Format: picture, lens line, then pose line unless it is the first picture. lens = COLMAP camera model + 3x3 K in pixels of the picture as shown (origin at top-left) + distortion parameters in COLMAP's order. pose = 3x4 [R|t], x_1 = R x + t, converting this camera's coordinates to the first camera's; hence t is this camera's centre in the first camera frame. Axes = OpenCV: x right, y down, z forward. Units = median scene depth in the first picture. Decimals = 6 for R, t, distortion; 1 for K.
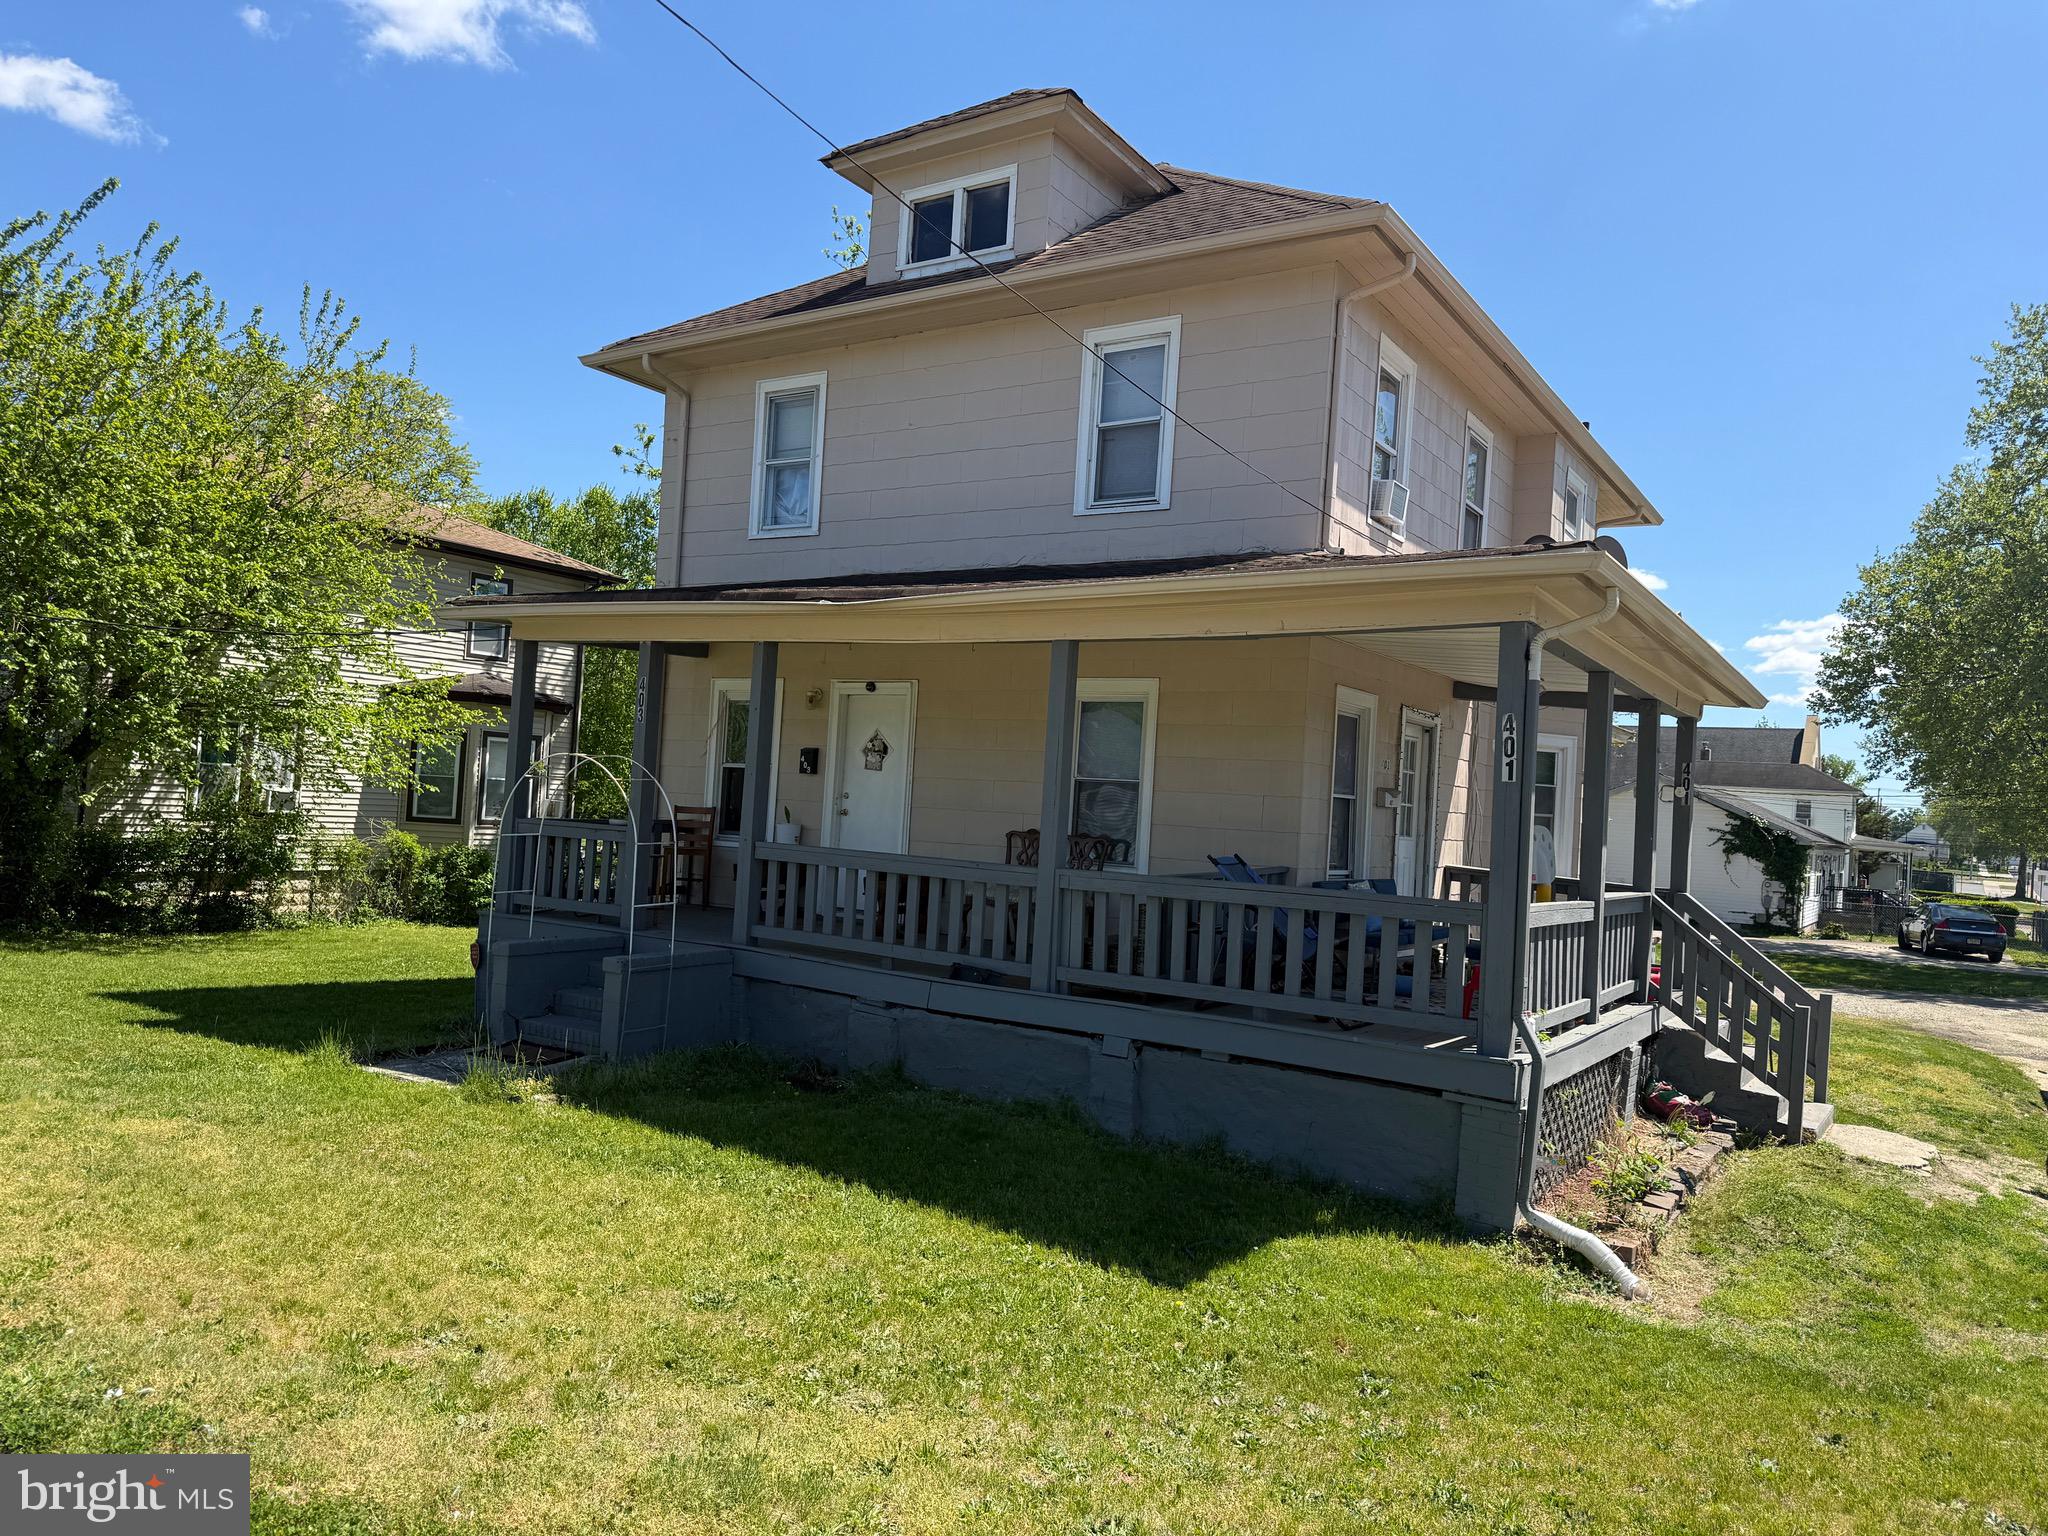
lens RADIAL K [[1405.3, 0, 1032.5], [0, 1405.3, 756.1], [0, 0, 1]] dist [0.131181, -0.200268]
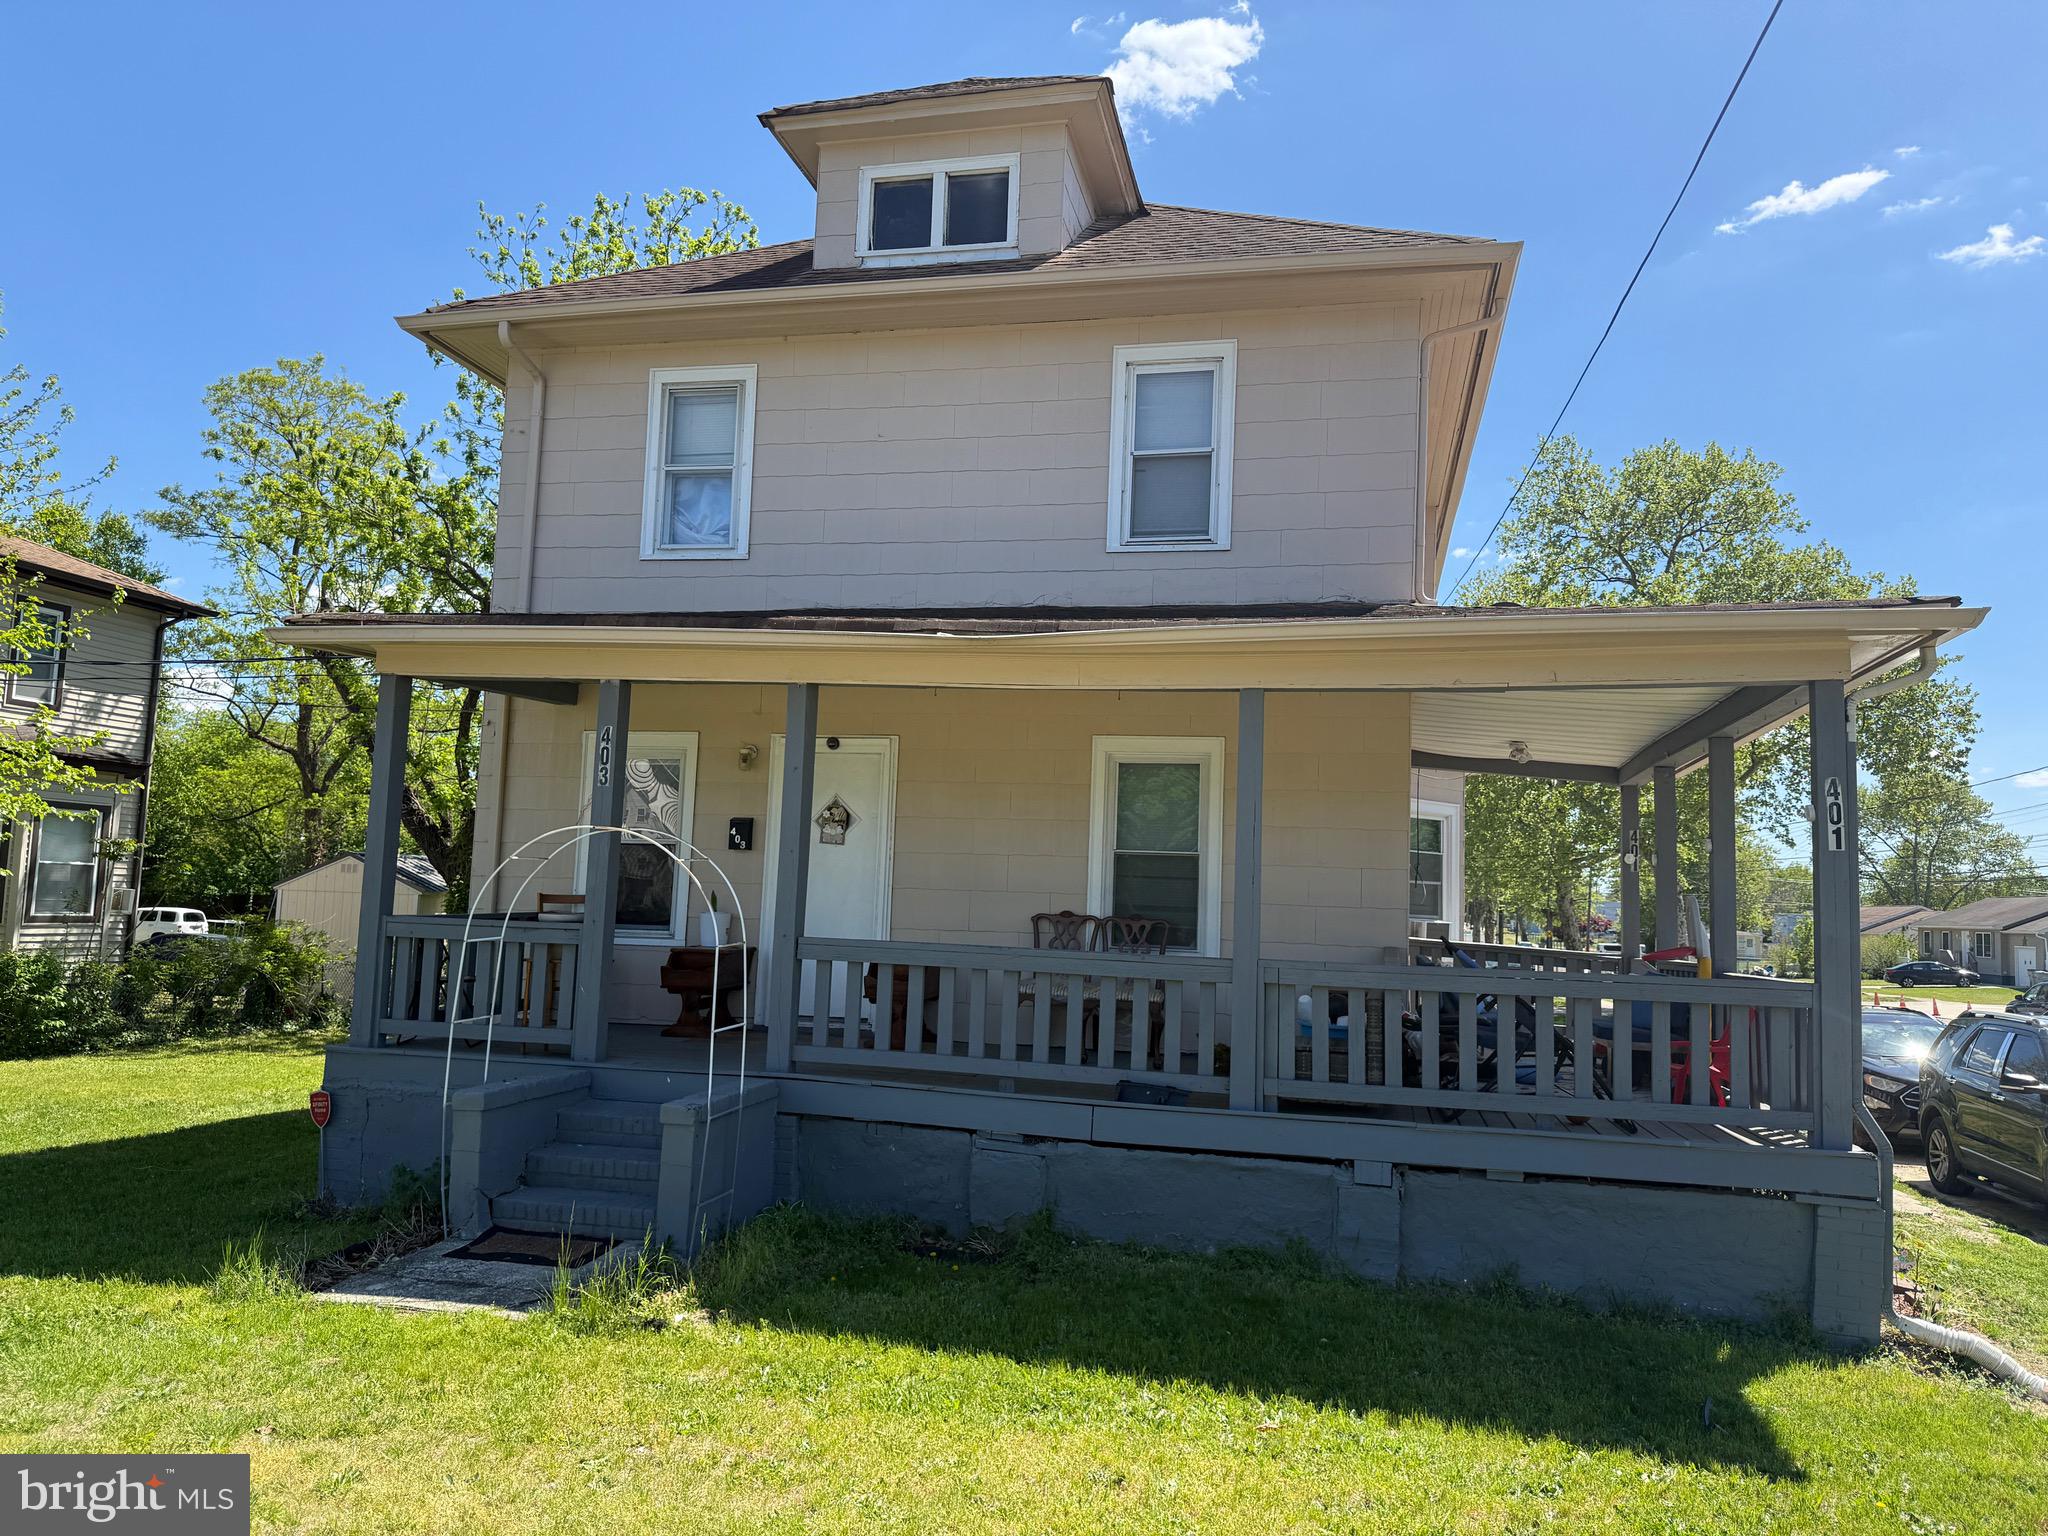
lens RADIAL K [[1405.3, 0, 1032.5], [0, 1405.3, 756.1], [0, 0, 1]] dist [0.131181, -0.200268]
pose [[0.937892, 0.010781, 0.346760, -0.316402], [0.006322, 0.998820, -0.048154, -0.001240], [-0.346870, 0.047355, 0.936717, 0.197979]]
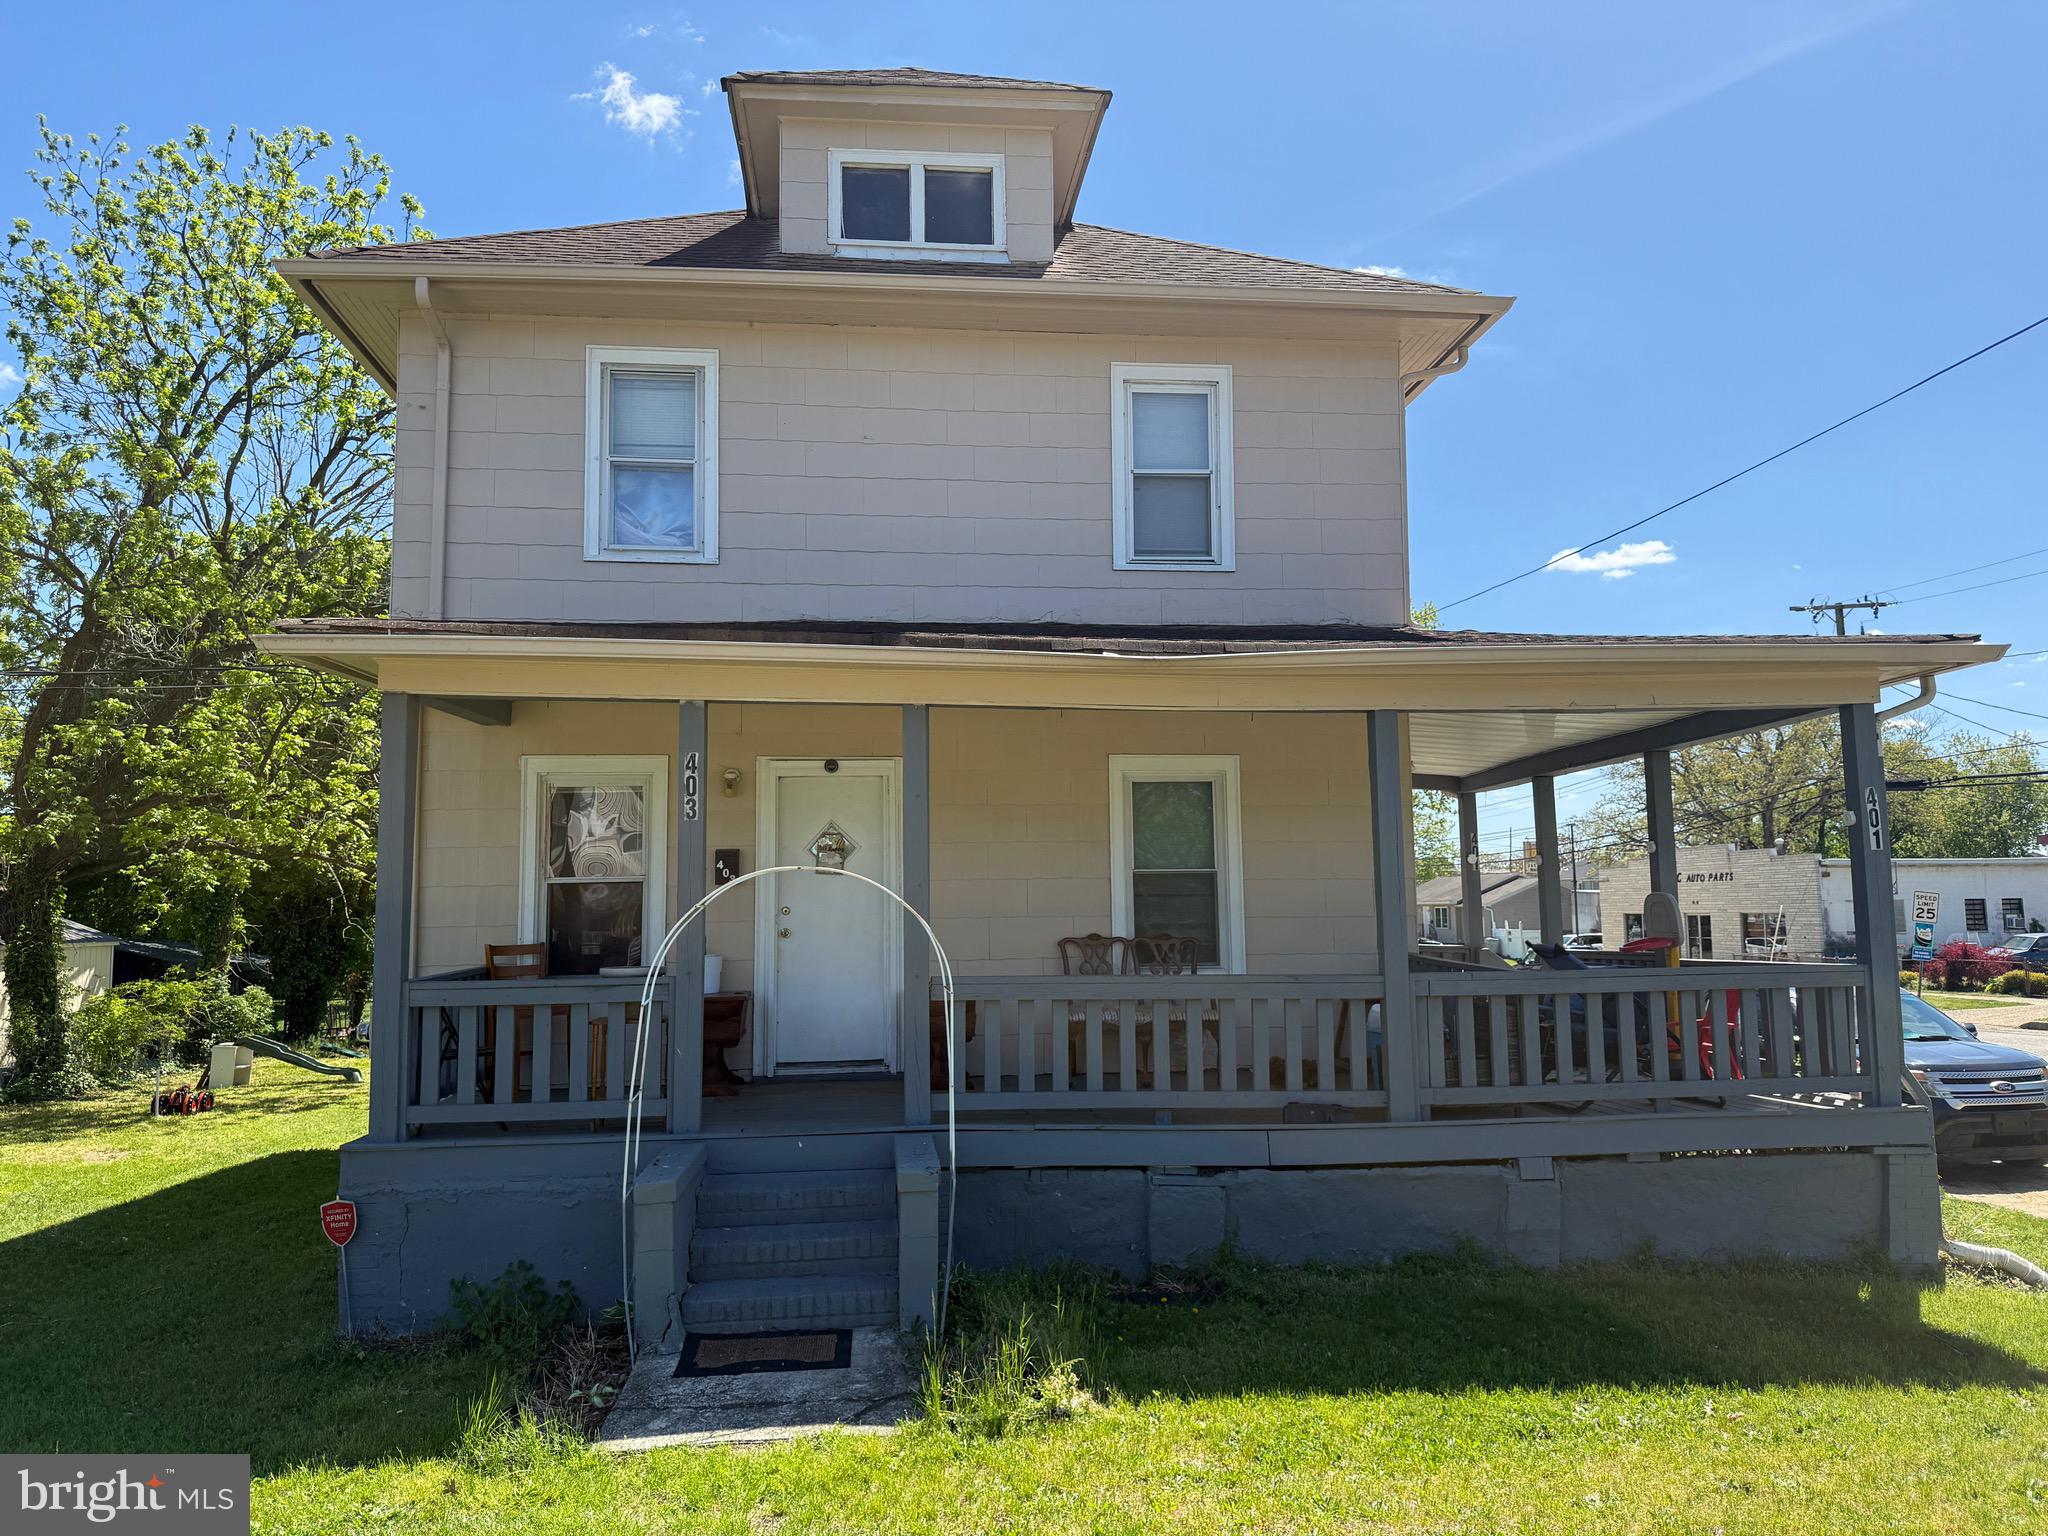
lens RADIAL K [[1407.5, 0, 1007.7], [0, 1407.5, 760.7], [0, 0, 1]] dist [0.123898, -0.178490]
pose [[0.776361, 0.000227, 0.630288, -0.569302], [0.034882, 0.998452, -0.043326, -0.016747], [-0.629322, 0.055622, 0.775152, 0.370005]]
